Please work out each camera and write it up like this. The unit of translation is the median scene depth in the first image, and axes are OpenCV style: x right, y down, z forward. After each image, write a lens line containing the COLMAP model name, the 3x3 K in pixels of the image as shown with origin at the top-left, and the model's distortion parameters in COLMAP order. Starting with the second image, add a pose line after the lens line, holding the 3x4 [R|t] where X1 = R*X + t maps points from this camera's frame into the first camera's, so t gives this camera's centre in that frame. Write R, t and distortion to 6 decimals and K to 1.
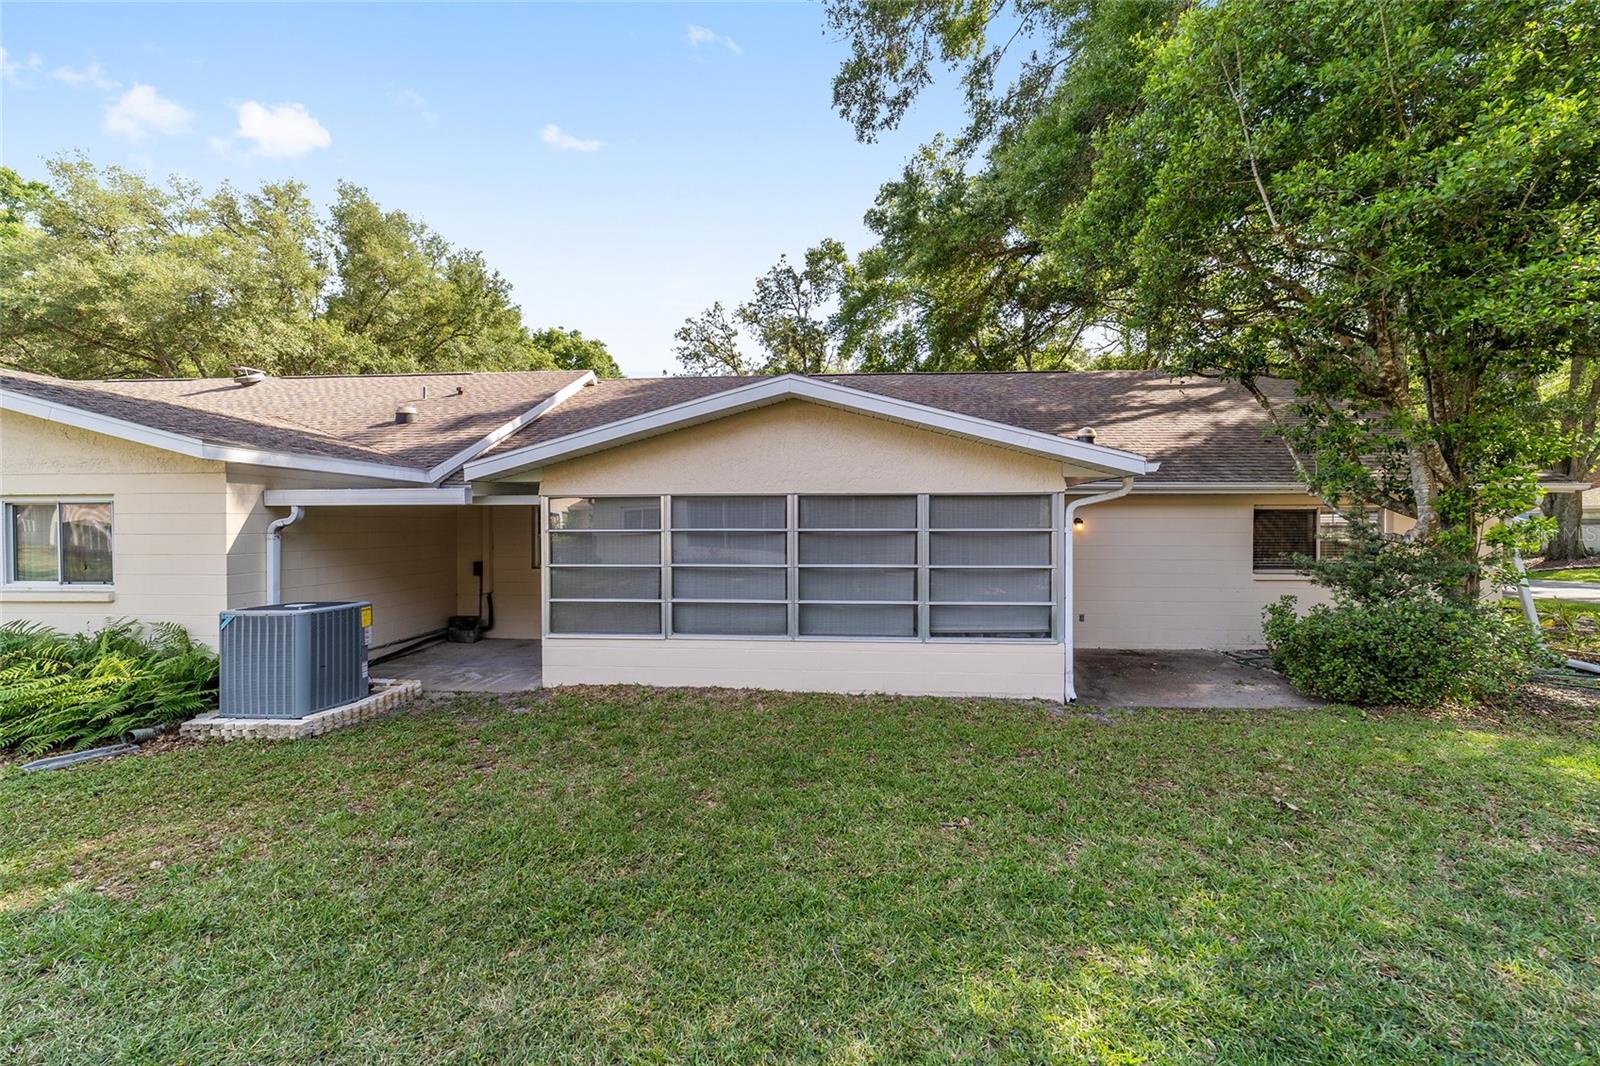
lens RADIAL K [[613.9, 0, 796.6], [0, 613.9, 533.6], [0, 0, 1]] dist [-0.015174, 0.008190]
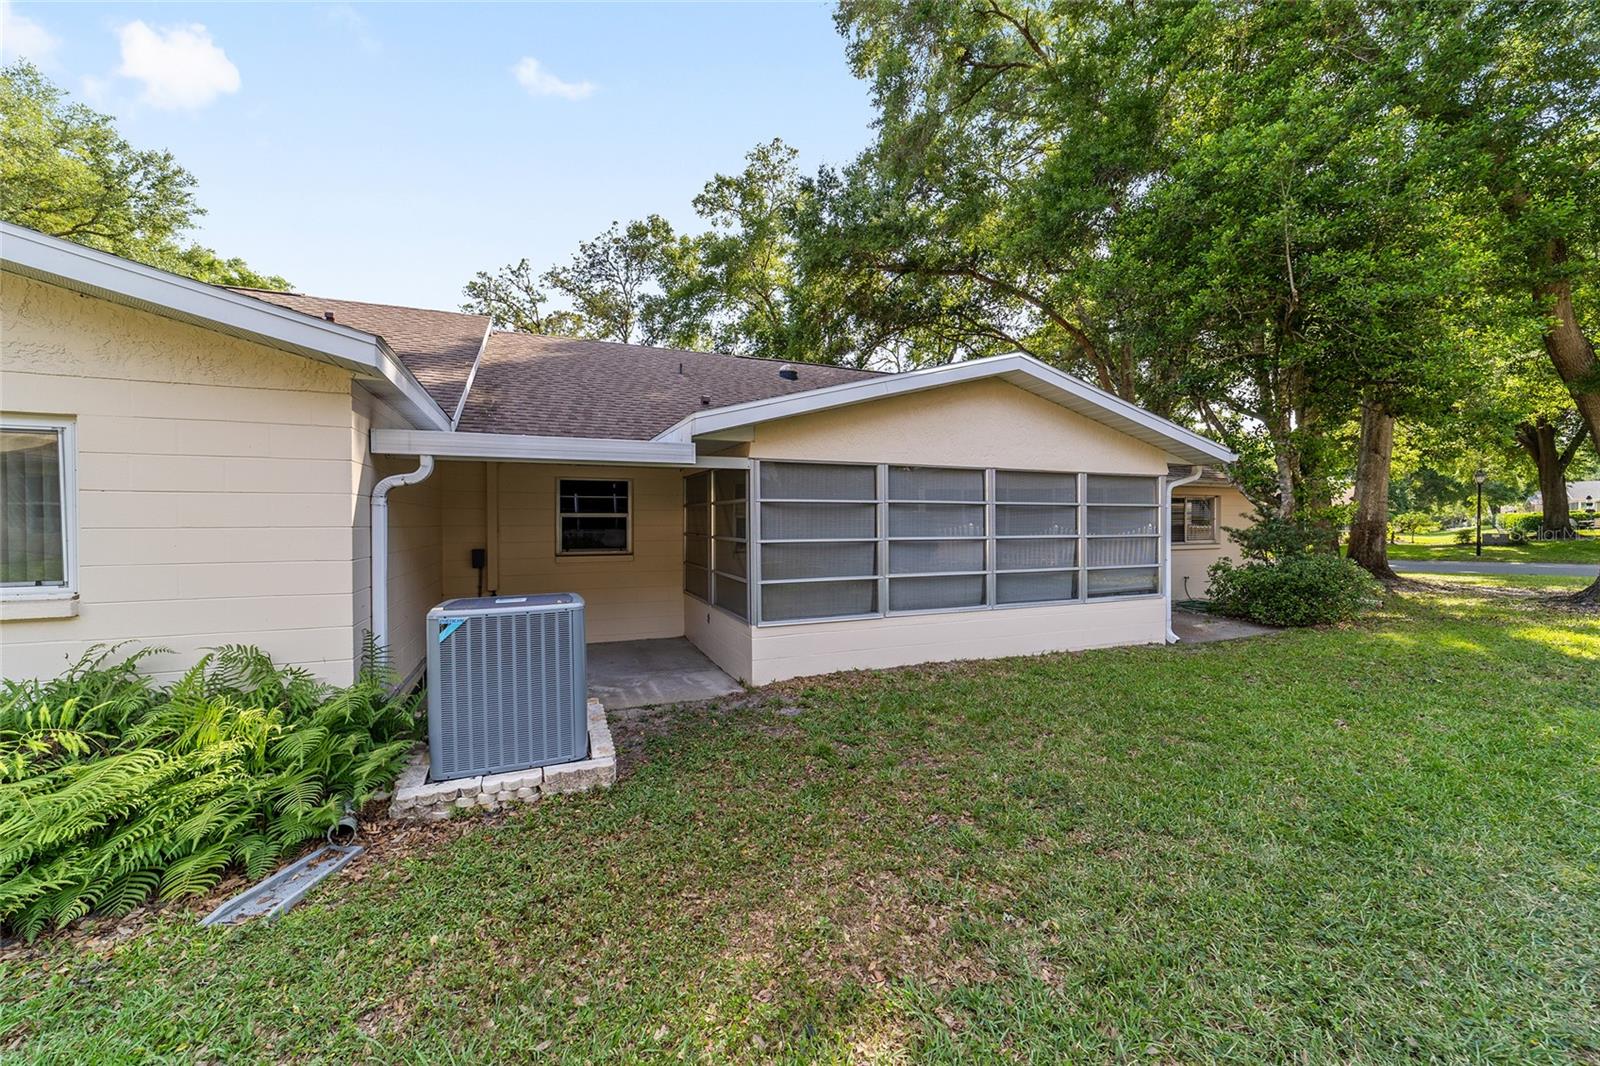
lens RADIAL K [[613.9, 0, 796.6], [0, 613.9, 533.6], [0, 0, 1]] dist [-0.015174, 0.008190]
pose [[0.890023, -0.008909, 0.455829, -0.760243], [0.007874, 0.999960, 0.004170, 0.038647], [-0.455848, -0.000122, 0.890058, 0.226481]]
